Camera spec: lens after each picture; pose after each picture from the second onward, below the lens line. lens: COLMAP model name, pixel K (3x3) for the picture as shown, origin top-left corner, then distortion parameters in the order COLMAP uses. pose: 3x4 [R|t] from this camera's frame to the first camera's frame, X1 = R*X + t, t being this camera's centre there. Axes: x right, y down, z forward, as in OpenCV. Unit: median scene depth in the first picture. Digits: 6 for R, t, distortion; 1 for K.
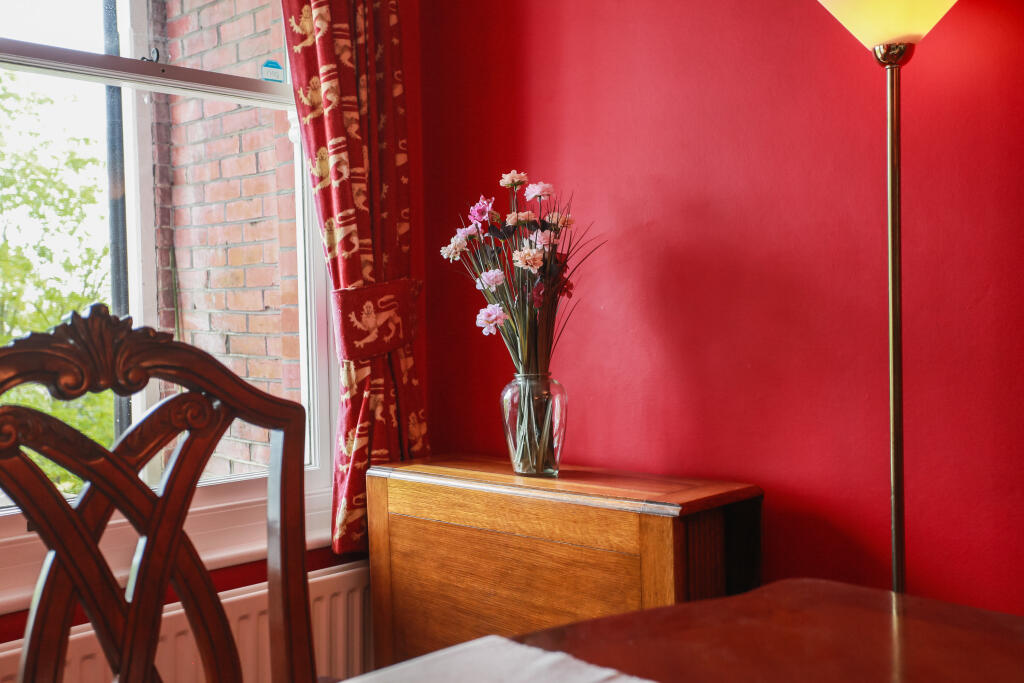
lens RADIAL K [[1095.7, 0, 493.2], [0, 1095.7, 341.2], [0, 0, 1]] dist [0.016252, 0.015085]
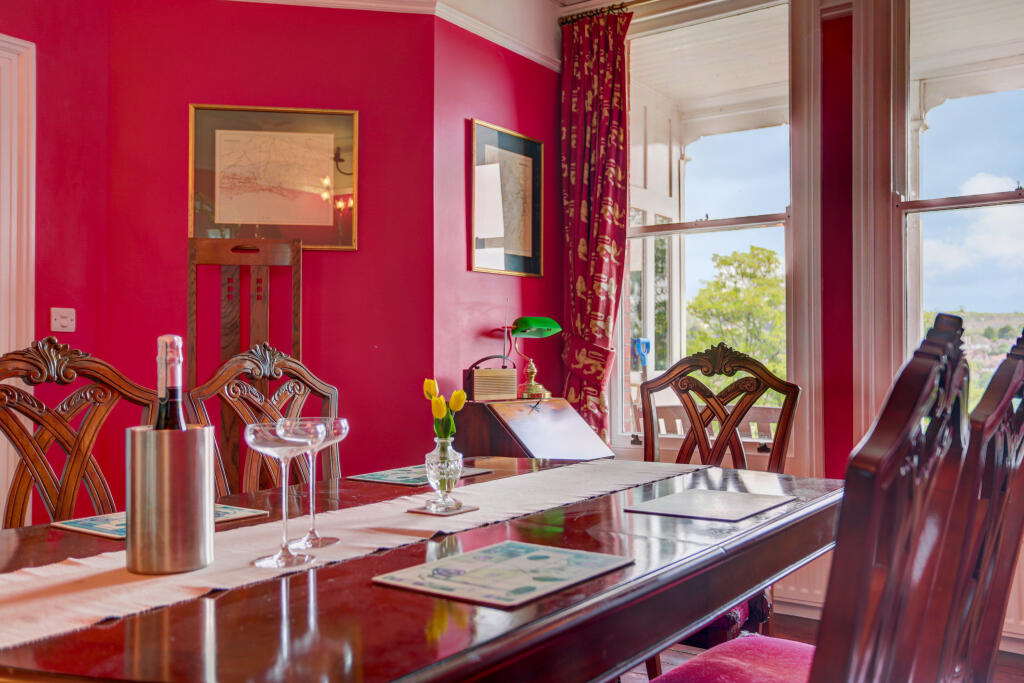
lens RADIAL K [[899.7, 0, 509.5], [0, 899.7, 335.0], [0, 0, 1]] dist [0.017537, 0.019078]
pose [[0.160728, -0.001187, -0.986998, 0.834561], [-0.025064, 0.999672, -0.005284, -0.012726], [0.986680, 0.025587, 0.160646, 0.053402]]
